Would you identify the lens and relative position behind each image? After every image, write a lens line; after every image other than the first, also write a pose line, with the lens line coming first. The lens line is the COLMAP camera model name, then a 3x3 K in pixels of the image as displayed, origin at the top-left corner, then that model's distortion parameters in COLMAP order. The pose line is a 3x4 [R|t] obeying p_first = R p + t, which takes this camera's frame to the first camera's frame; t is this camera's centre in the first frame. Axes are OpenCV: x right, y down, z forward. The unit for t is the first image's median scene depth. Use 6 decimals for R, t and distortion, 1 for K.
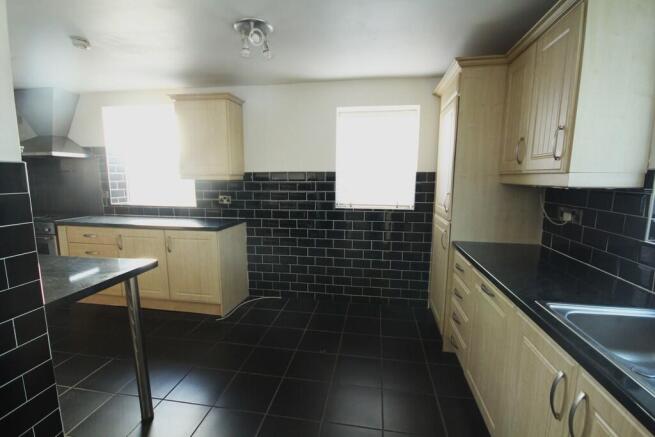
lens RADIAL K [[304.6, 0, 327.5], [0, 304.6, 218.5], [0, 0, 1]] dist [-0.000721, 0.000090]
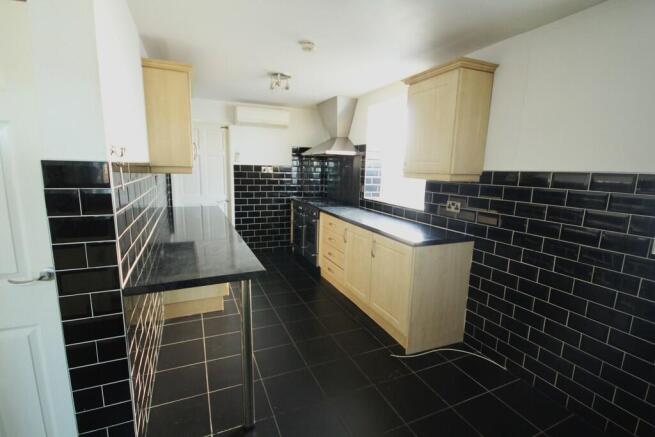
lens RADIAL K [[304.6, 0, 327.5], [0, 304.6, 218.5], [0, 0, 1]] dist [-0.000721, 0.000090]
pose [[0.548216, 0.149844, -0.822804, 0.120311], [-0.141335, 0.986268, 0.085444, -0.052895], [0.824308, 0.069449, 0.561866, 0.318164]]
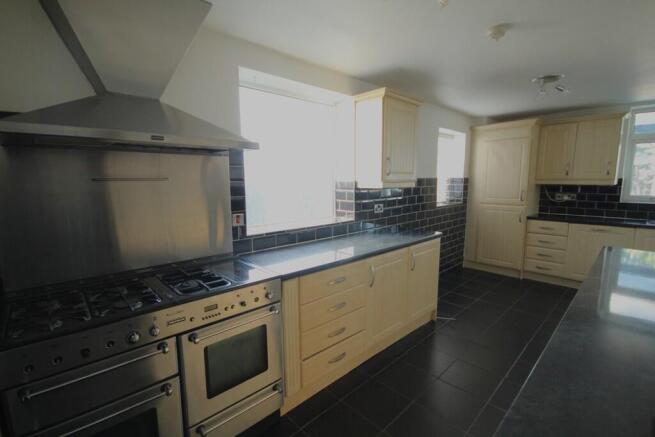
lens RADIAL K [[304.6, 0, 327.5], [0, 304.6, 218.5], [0, 0, 1]] dist [-0.000721, 0.000090]
pose [[0.594660, -0.106275, 0.796923, -1.164335], [0.122090, 0.991666, 0.041142, -0.088900], [-0.794653, 0.072831, 0.602679, 0.571270]]
